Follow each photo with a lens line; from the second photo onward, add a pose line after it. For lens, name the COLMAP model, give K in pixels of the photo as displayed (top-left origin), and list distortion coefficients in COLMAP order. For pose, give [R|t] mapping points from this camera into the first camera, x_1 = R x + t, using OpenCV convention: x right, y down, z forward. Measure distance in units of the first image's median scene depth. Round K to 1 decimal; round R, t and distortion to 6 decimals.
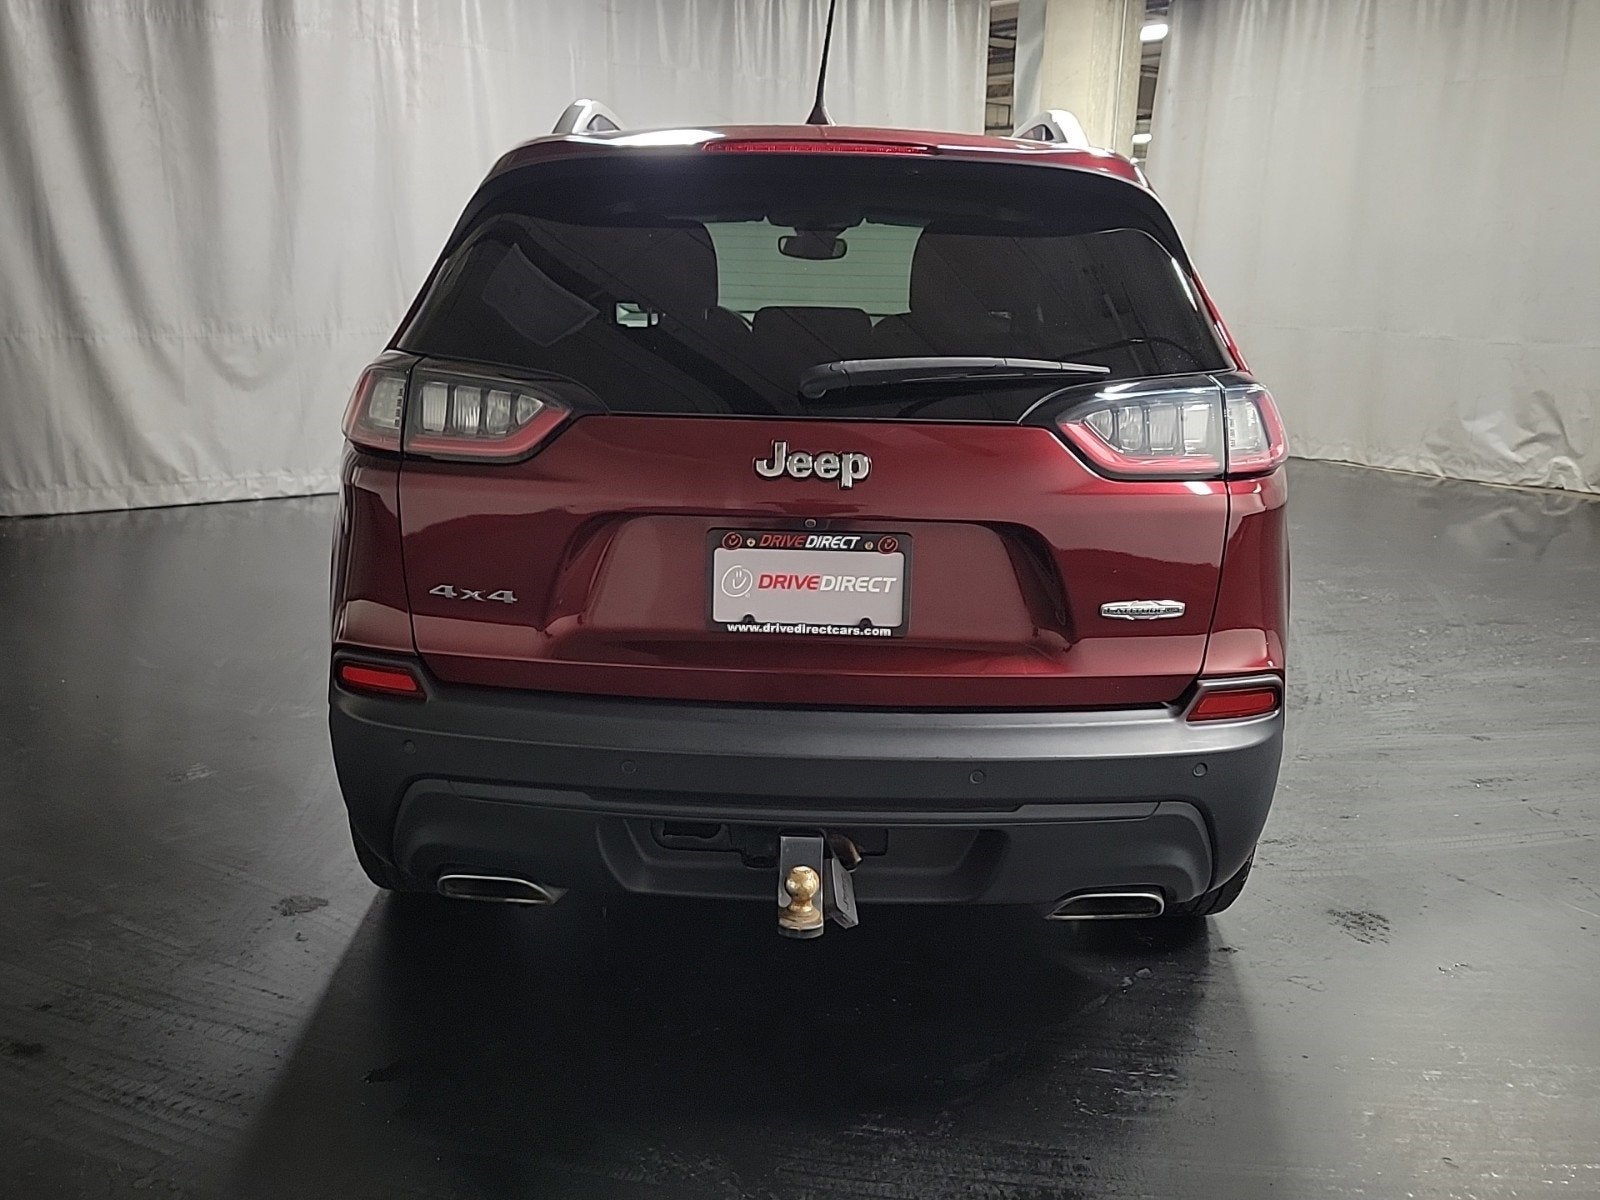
lens RADIAL K [[1331.4, 0, 800.8], [0, 1331.4, 598.9], [0, 0, 1]] dist [0.044190, -0.005295]
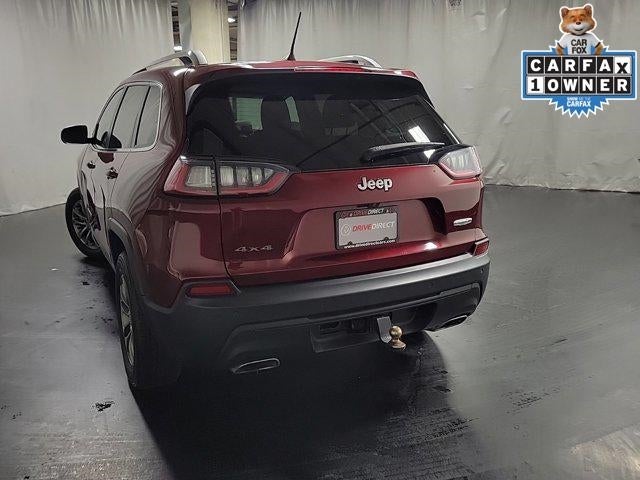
lens RADIAL K [[531.9, 0, 298.0], [0, 531.9, 242.6], [0, 0, 1]] dist [0.044908, -0.003635]
pose [[0.899215, -0.140163, 0.414448, -0.587924], [0.140800, 0.989608, 0.029190, -0.032953], [-0.414232, 0.032106, 0.909605, 0.054367]]
